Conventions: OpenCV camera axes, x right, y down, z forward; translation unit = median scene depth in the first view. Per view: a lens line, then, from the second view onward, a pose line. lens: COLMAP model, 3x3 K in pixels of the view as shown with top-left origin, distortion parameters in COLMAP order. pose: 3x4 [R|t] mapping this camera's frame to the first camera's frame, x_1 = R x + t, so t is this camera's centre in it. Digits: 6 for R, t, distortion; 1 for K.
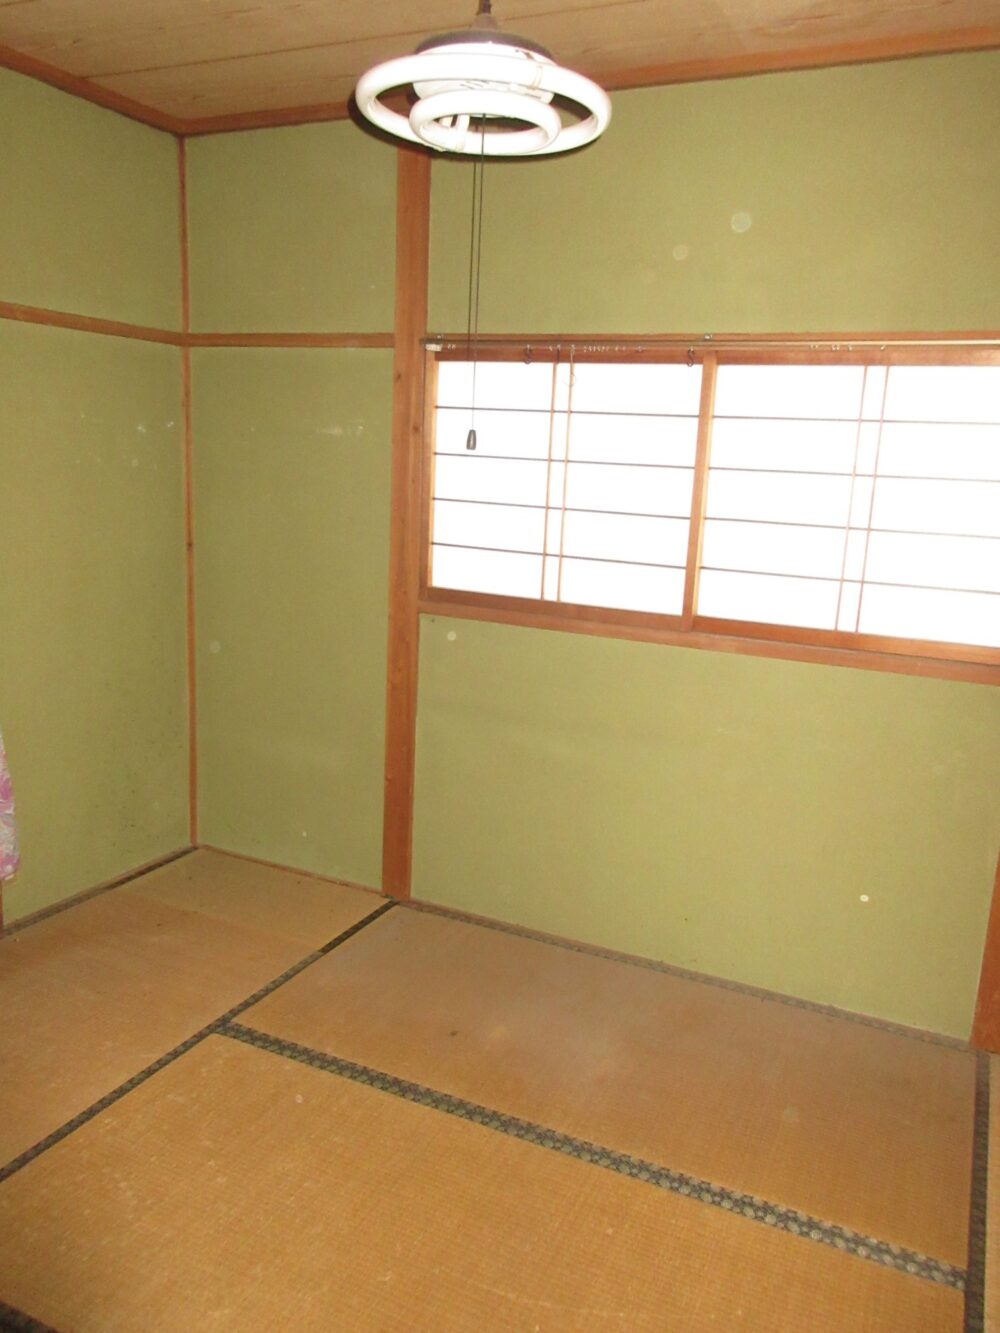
lens RADIAL K [[1014.7, 0, 500.9], [0, 1014.7, 668.1], [0, 0, 1]] dist [0.029336, 0.001526]
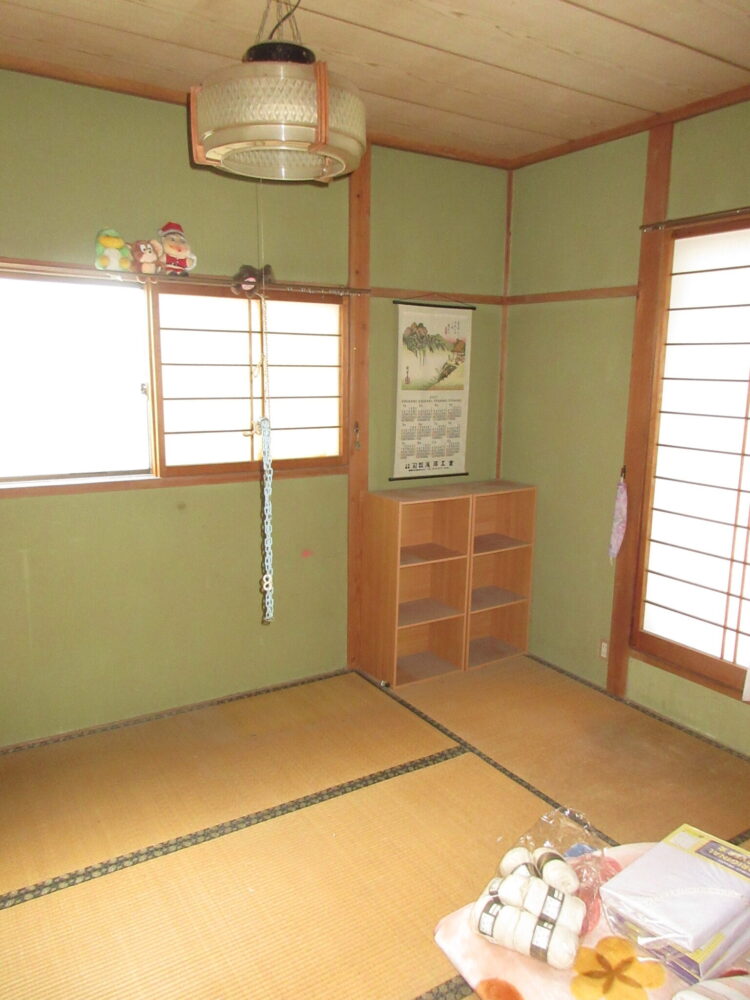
lens RADIAL K [[761.2, 0, 374.9], [0, 761.2, 499.1], [0, 0, 1]] dist [0.029336, 0.001526]
pose [[-0.495737, 0.112572, -0.861146, 0.747779], [-0.221411, 0.942416, 0.250656, -0.257521], [0.839775, 0.314926, -0.442266, 1.309641]]
